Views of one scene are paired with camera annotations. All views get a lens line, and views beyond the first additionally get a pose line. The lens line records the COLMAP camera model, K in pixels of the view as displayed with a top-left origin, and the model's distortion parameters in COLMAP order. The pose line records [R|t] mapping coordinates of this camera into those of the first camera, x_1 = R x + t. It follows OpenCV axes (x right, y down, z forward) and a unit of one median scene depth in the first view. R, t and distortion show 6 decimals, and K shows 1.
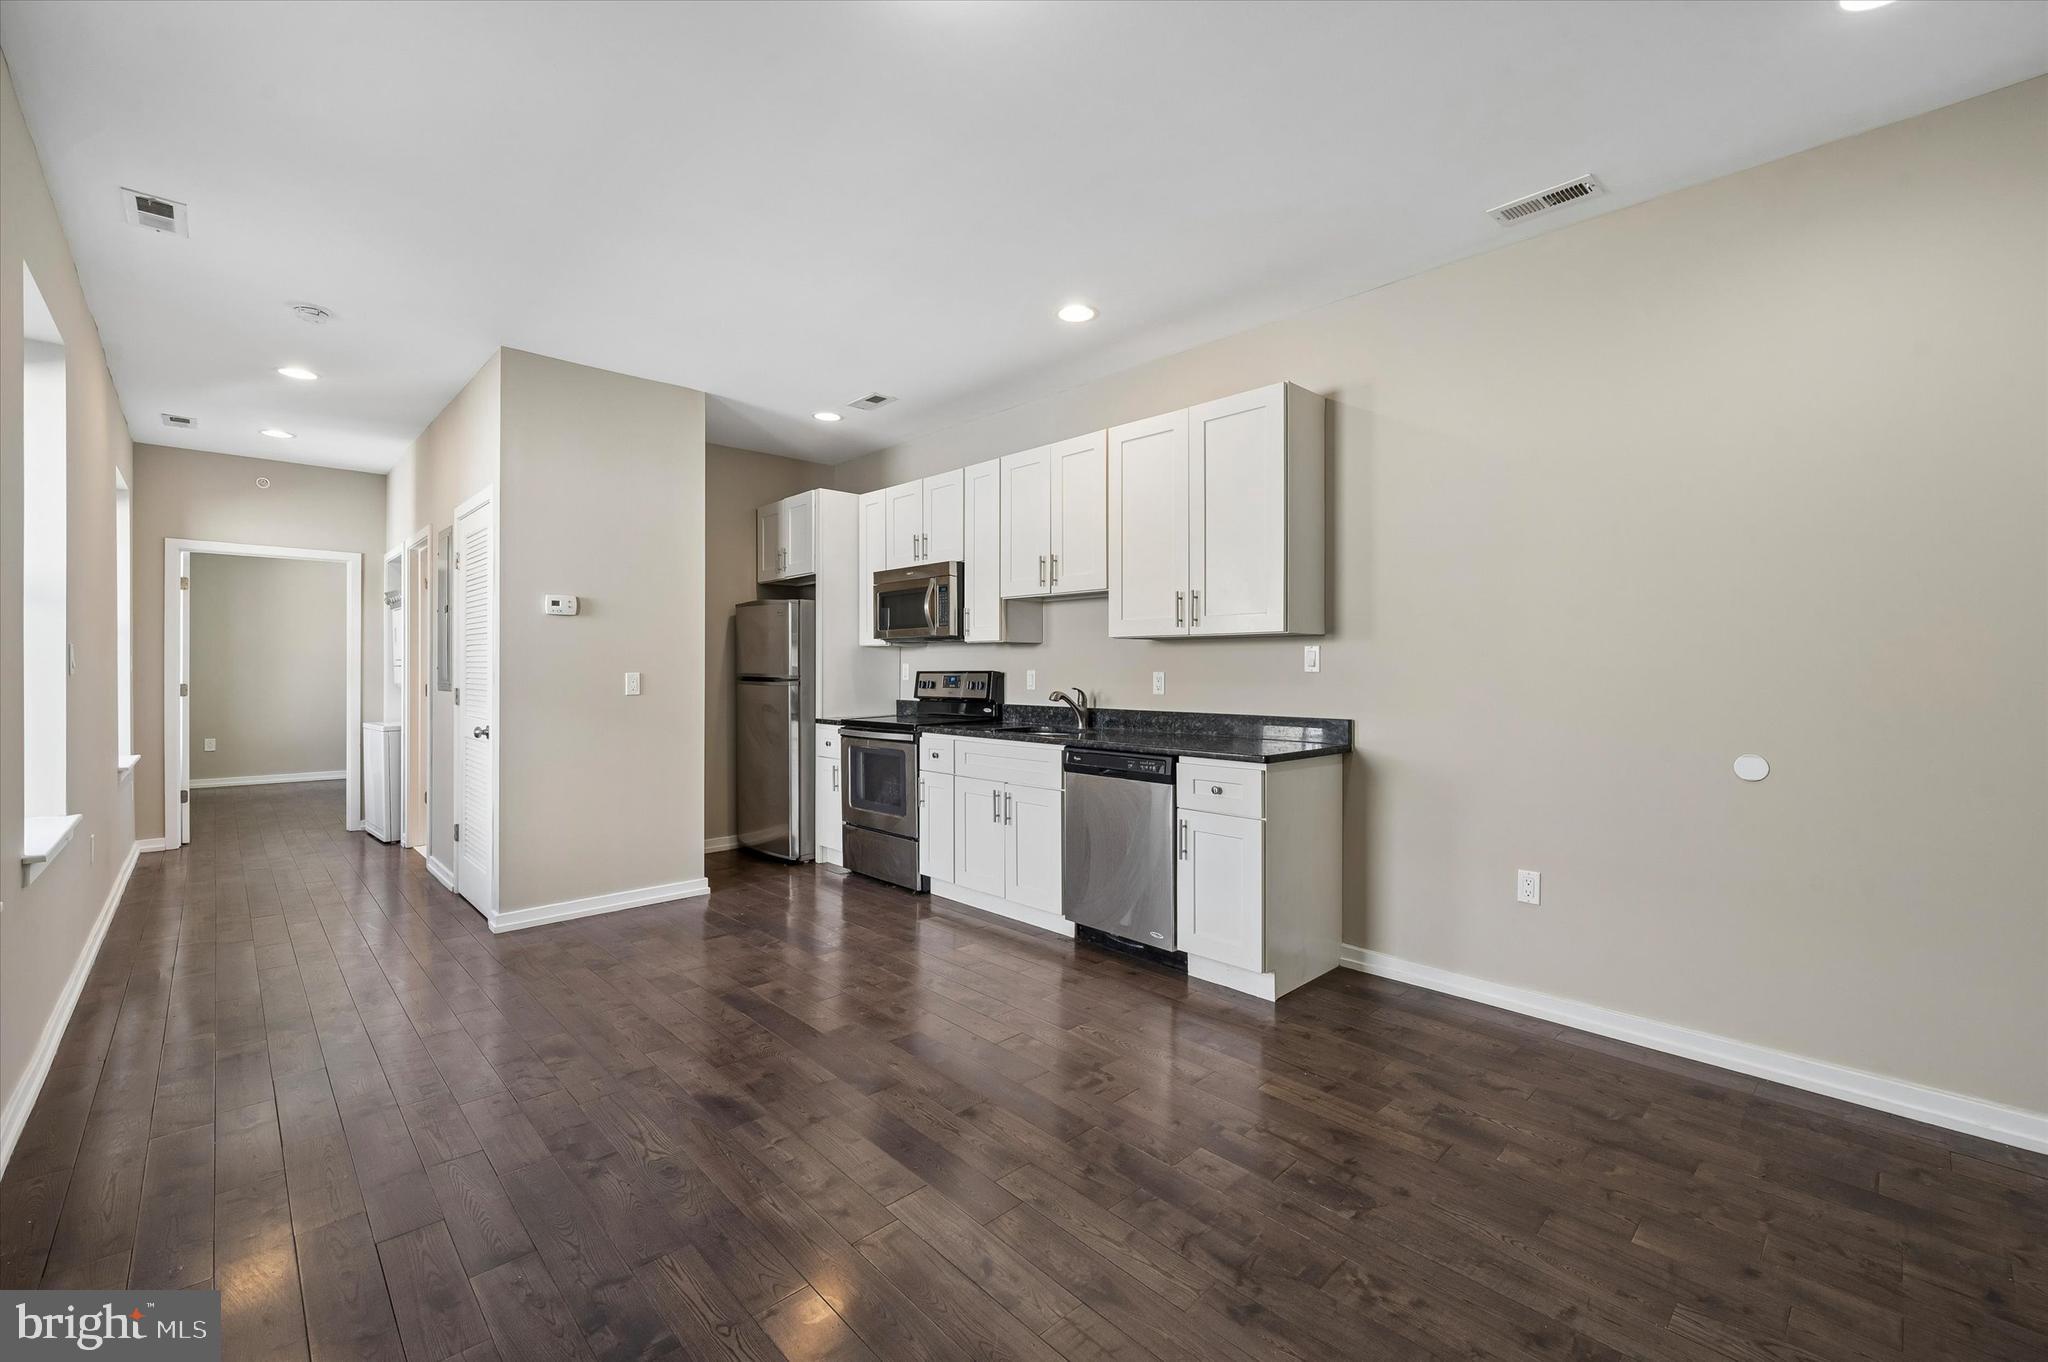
lens RADIAL K [[841.6, 0, 1026.2], [0, 841.6, 668.4], [0, 0, 1]] dist [0.004584, -0.000149]
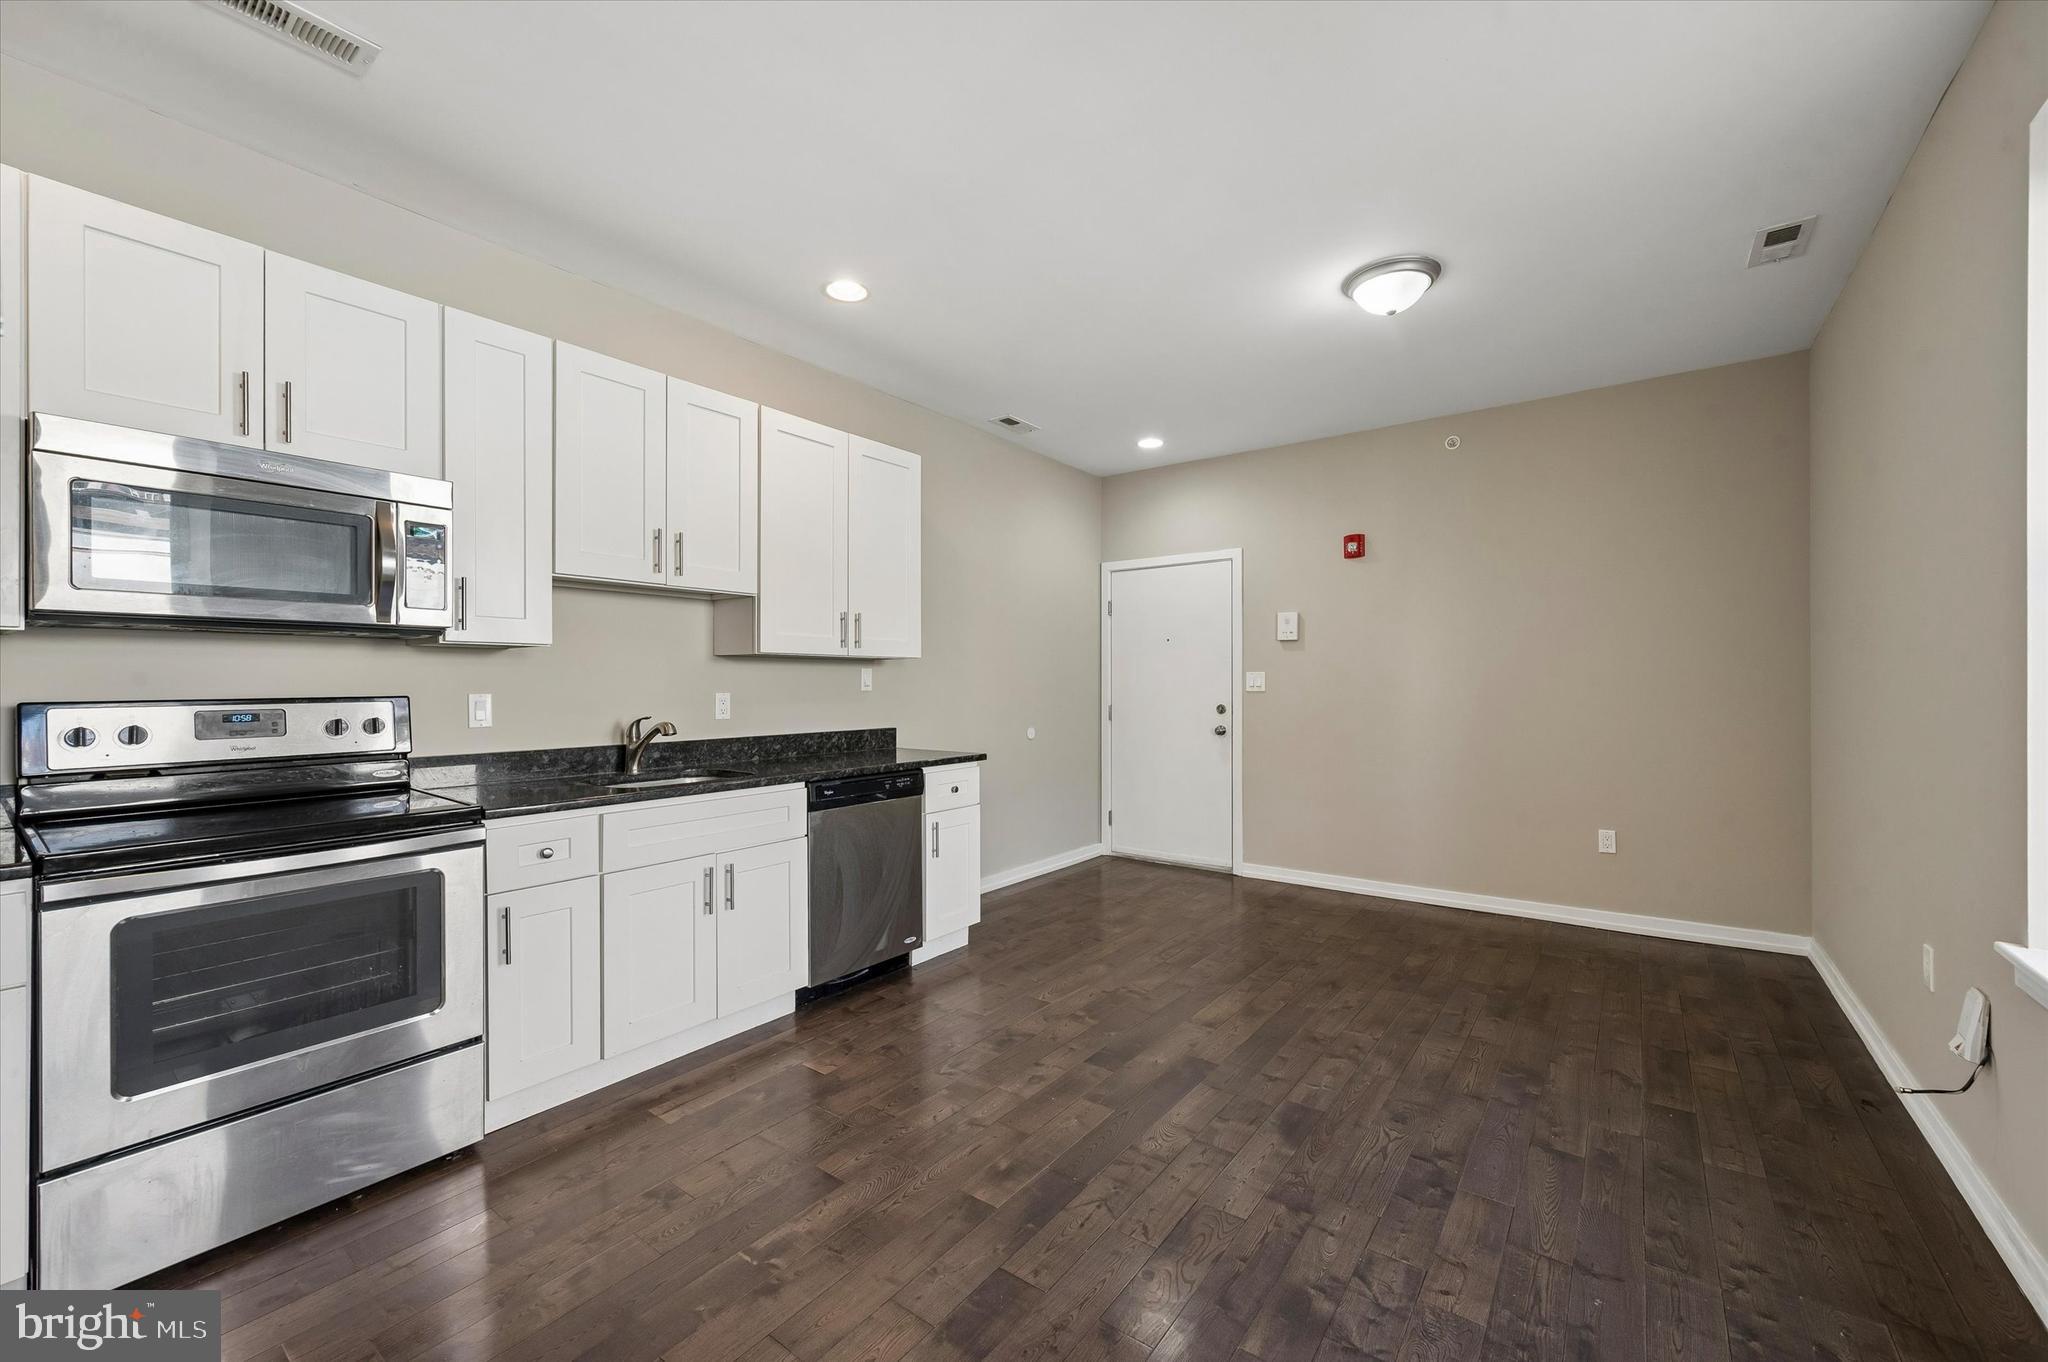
lens RADIAL K [[813.5, 0, 1019.9], [0, 813.5, 685.8], [0, 0, 1]] dist [0.000908, -0.000251]
pose [[-0.155496, -0.004619, 0.987826, -0.699596], [0.001771, 0.999986, 0.004954, -0.006524], [-0.987835, 0.002519, -0.155486, 0.815018]]
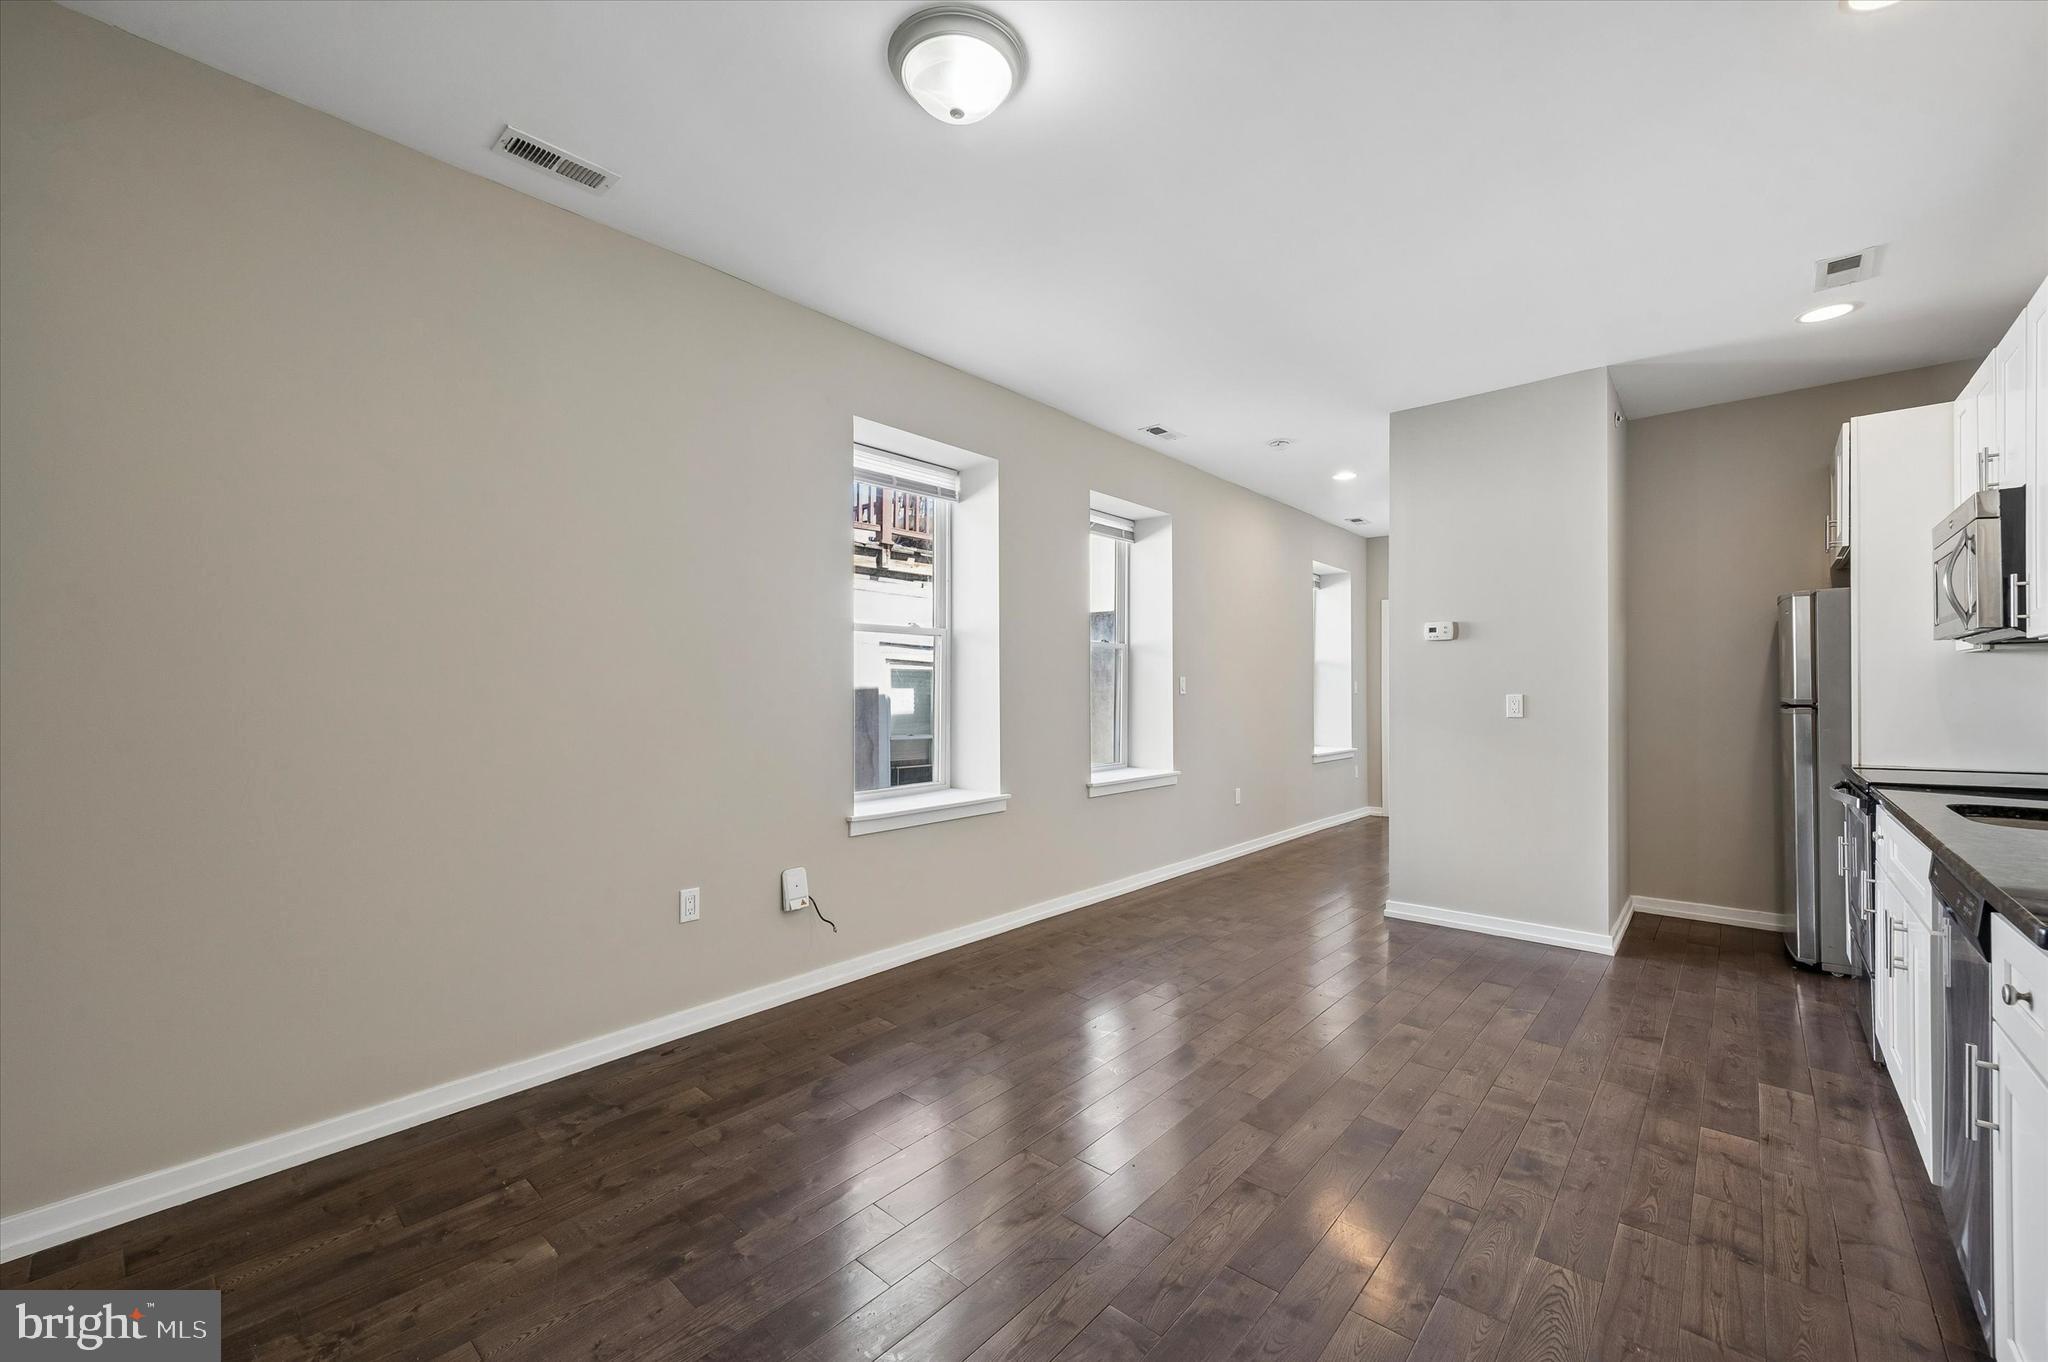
lens RADIAL K [[813.5, 0, 1035.1], [0, 813.5, 695.8], [0, 0, 1]] dist [0.000908, -0.000251]
pose [[0.088347, 0.002865, -0.996086, 0.419587], [0.000827, 0.999995, 0.002950, 0.003520], [0.996089, -0.001084, 0.088345, 0.383454]]
